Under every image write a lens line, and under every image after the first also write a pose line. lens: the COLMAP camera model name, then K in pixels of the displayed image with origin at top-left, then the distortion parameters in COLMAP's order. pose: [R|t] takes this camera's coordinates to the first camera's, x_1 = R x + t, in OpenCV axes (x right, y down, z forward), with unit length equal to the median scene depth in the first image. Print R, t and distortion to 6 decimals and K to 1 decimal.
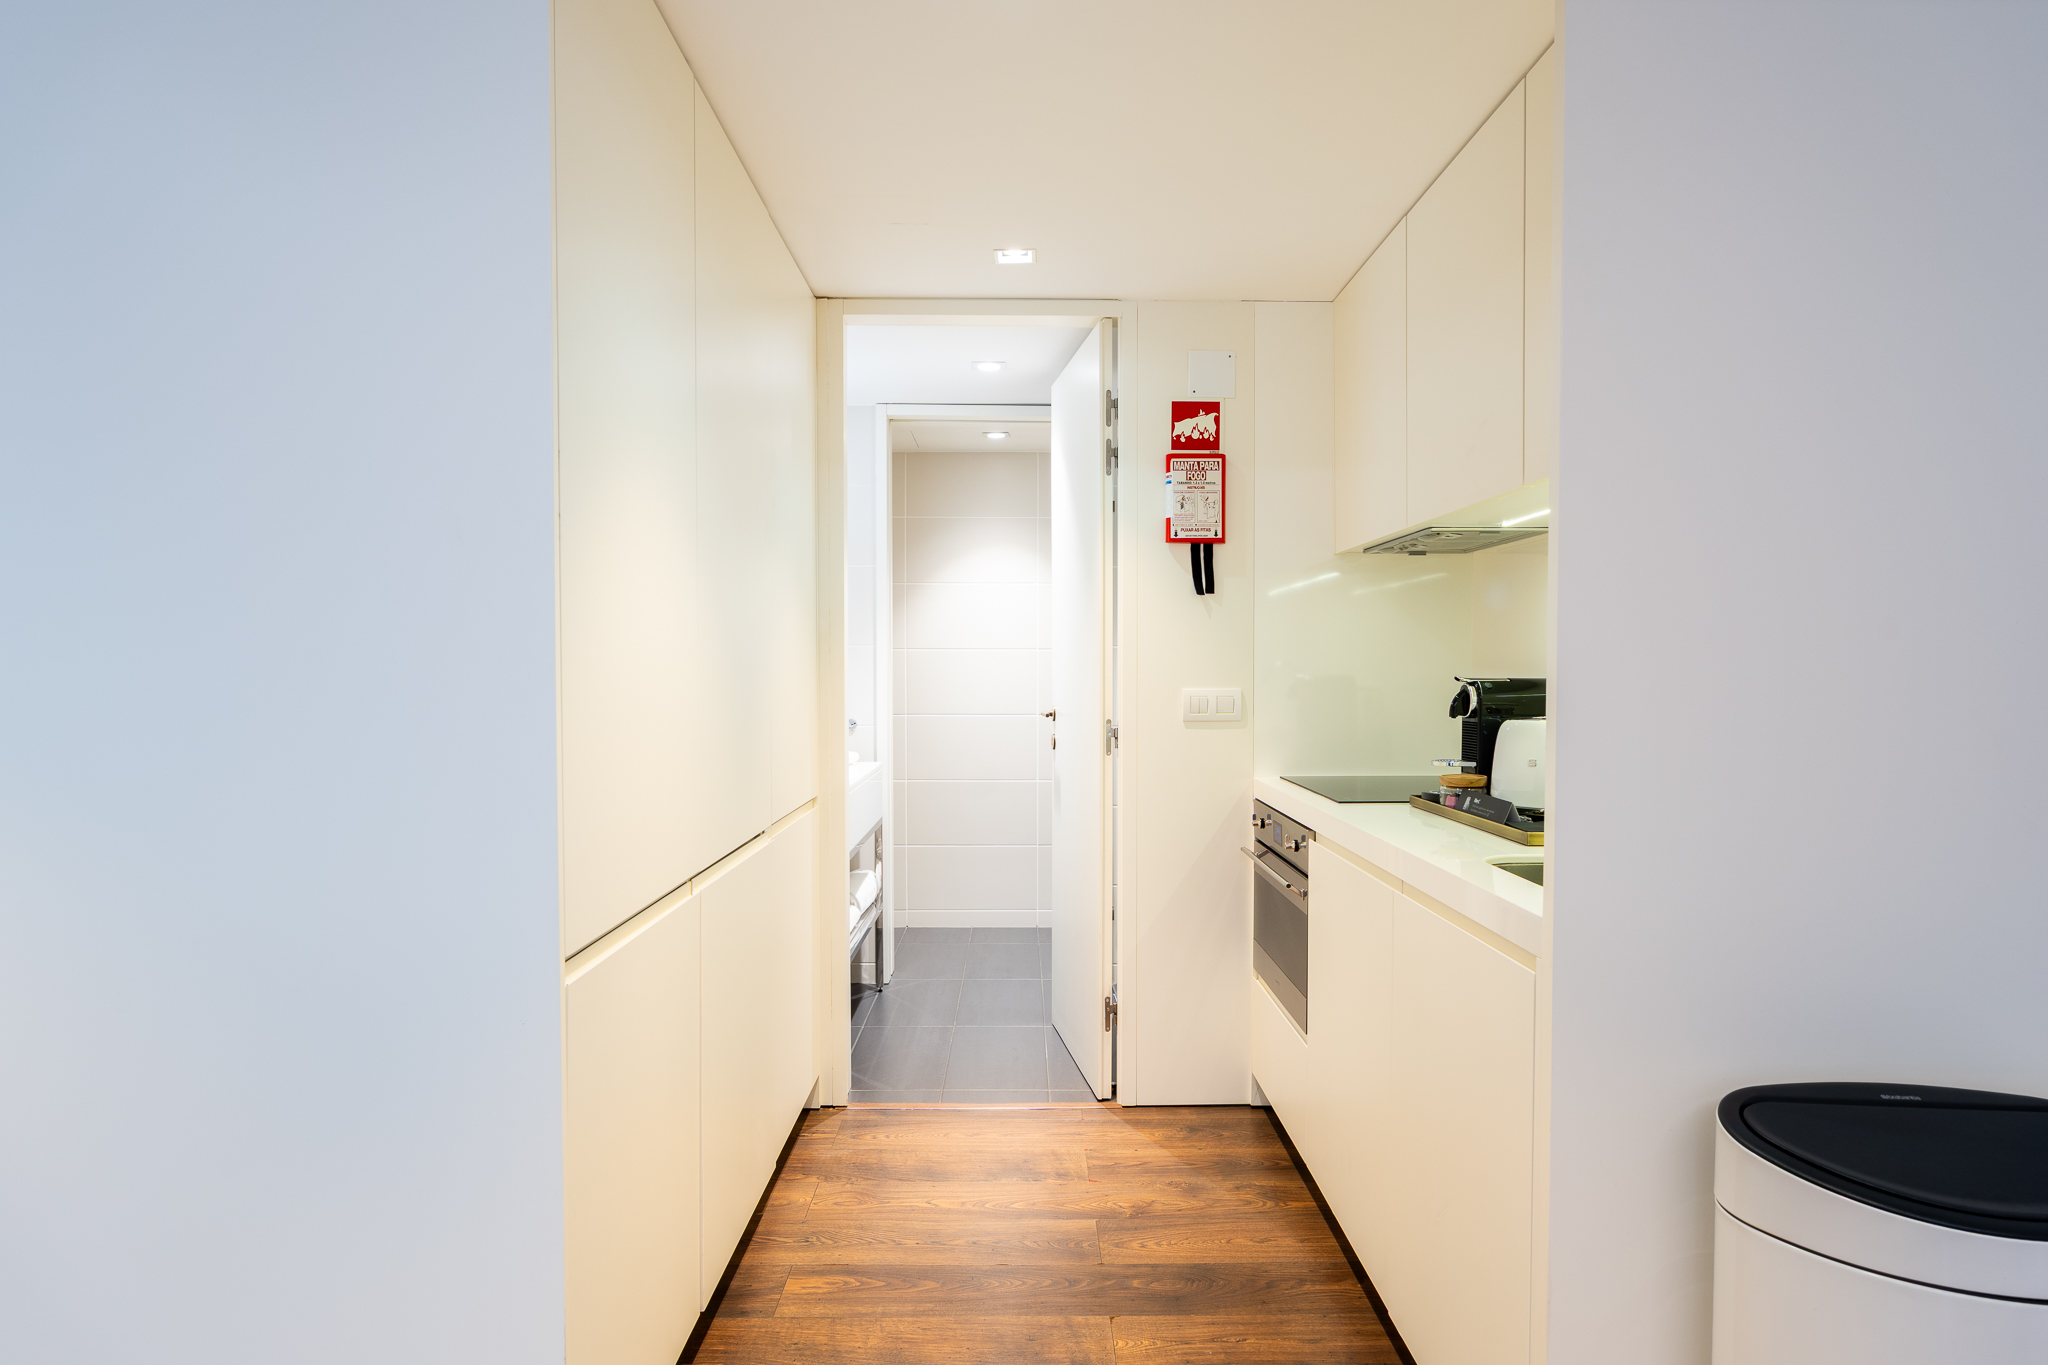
lens RADIAL K [[1199.3, 0, 1023.4], [0, 1199.3, 689.0], [0, 0, 1]] dist [-0.035280, 0.000121]
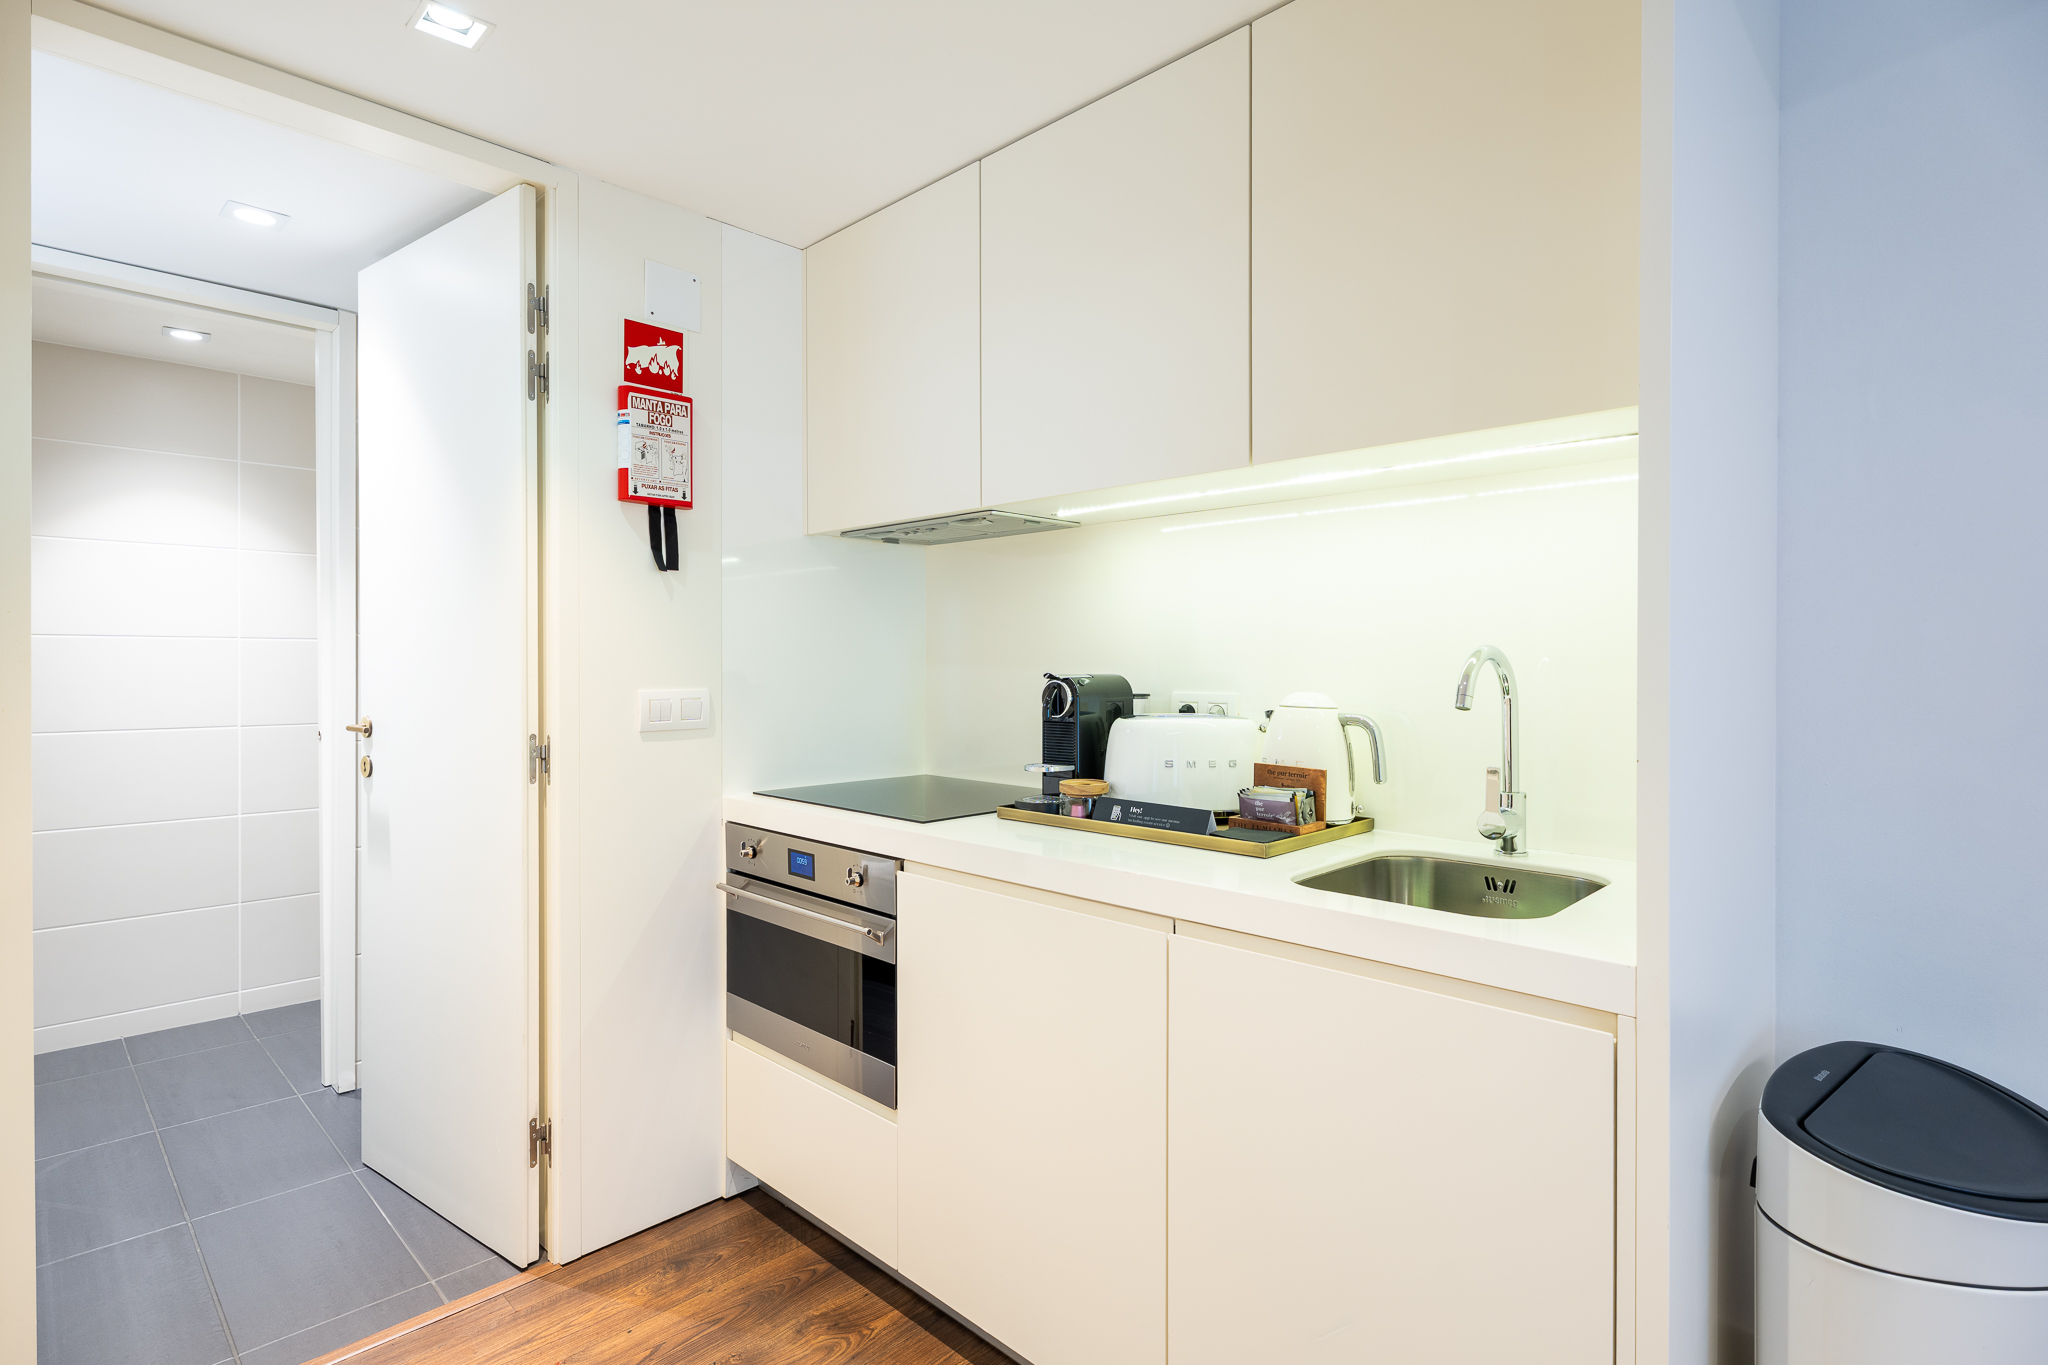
lens RADIAL K [[1019.8, 0, 1029.7], [0, 1019.8, 662.0], [0, 0, 1]] dist [0.000083, 0.000699]
pose [[0.701625, 0.000631, 0.712546, -0.161834], [0.013035, 0.999821, -0.013721, -0.006212], [-0.712427, 0.018915, 0.701491, 0.356499]]
